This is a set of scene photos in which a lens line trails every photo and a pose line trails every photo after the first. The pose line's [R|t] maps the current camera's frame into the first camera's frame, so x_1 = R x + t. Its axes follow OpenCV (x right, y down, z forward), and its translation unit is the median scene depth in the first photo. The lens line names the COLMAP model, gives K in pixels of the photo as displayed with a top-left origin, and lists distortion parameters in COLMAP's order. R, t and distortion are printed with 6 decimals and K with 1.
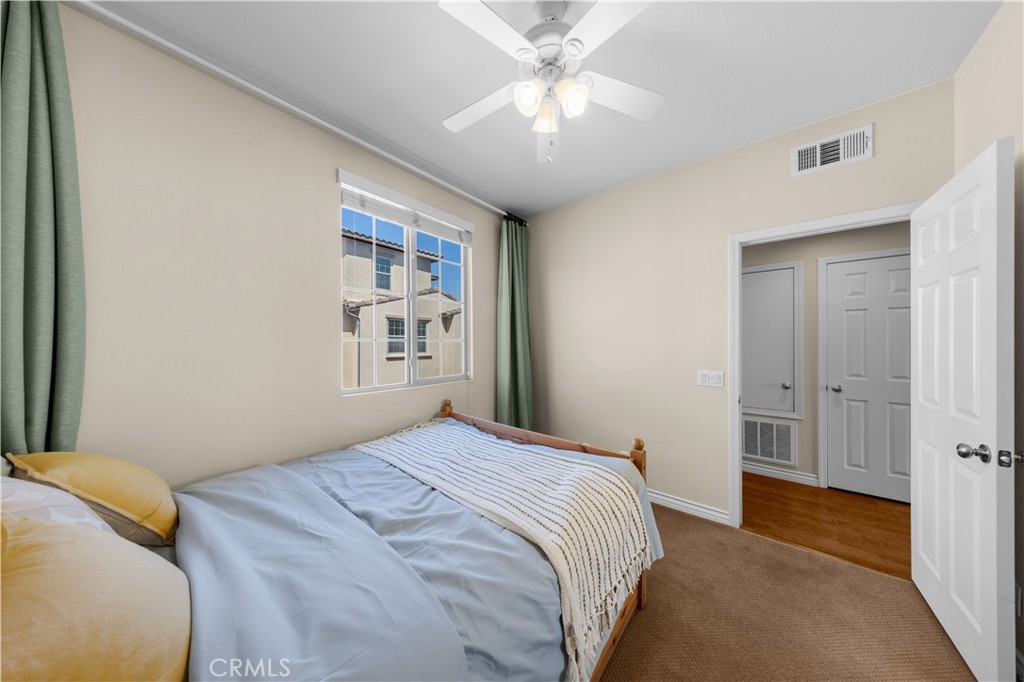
lens RADIAL K [[304.7, 0, 515.4], [0, 304.7, 343.1], [0, 0, 1]] dist [0.000095, 0.000002]
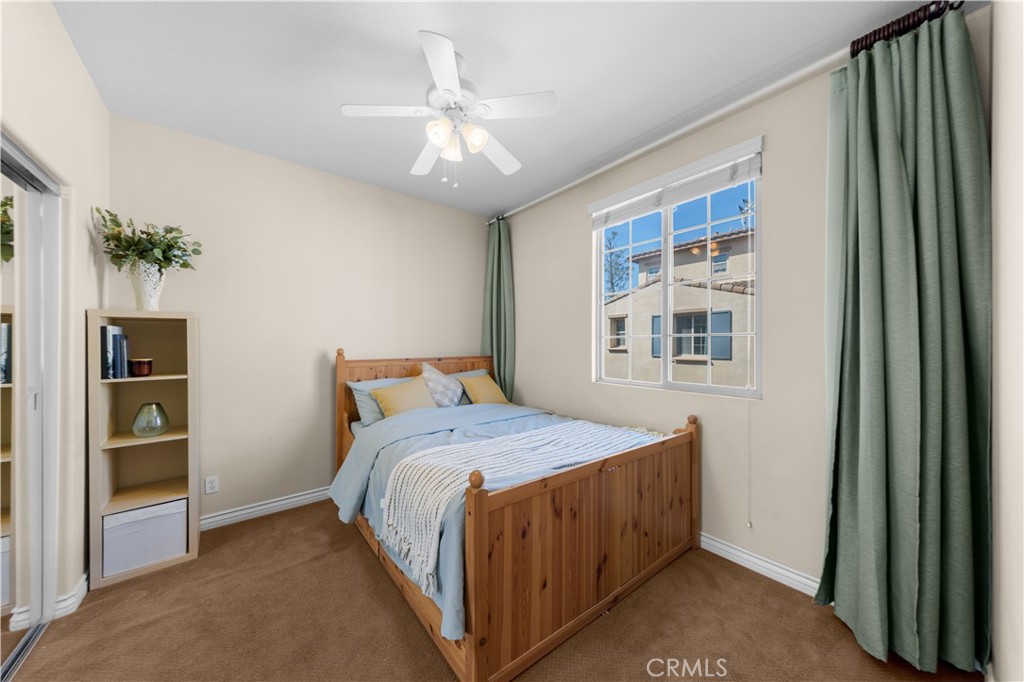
lens RADIAL K [[351.8, 0, 516.2], [0, 351.8, 345.0], [0, 0, 1]] dist [-0.005262, -0.000228]
pose [[-0.226396, -0.003465, -0.974029, 0.815740], [-0.000389, 0.999994, -0.003467, 0.021987], [0.974035, -0.000406, -0.226396, 0.899663]]
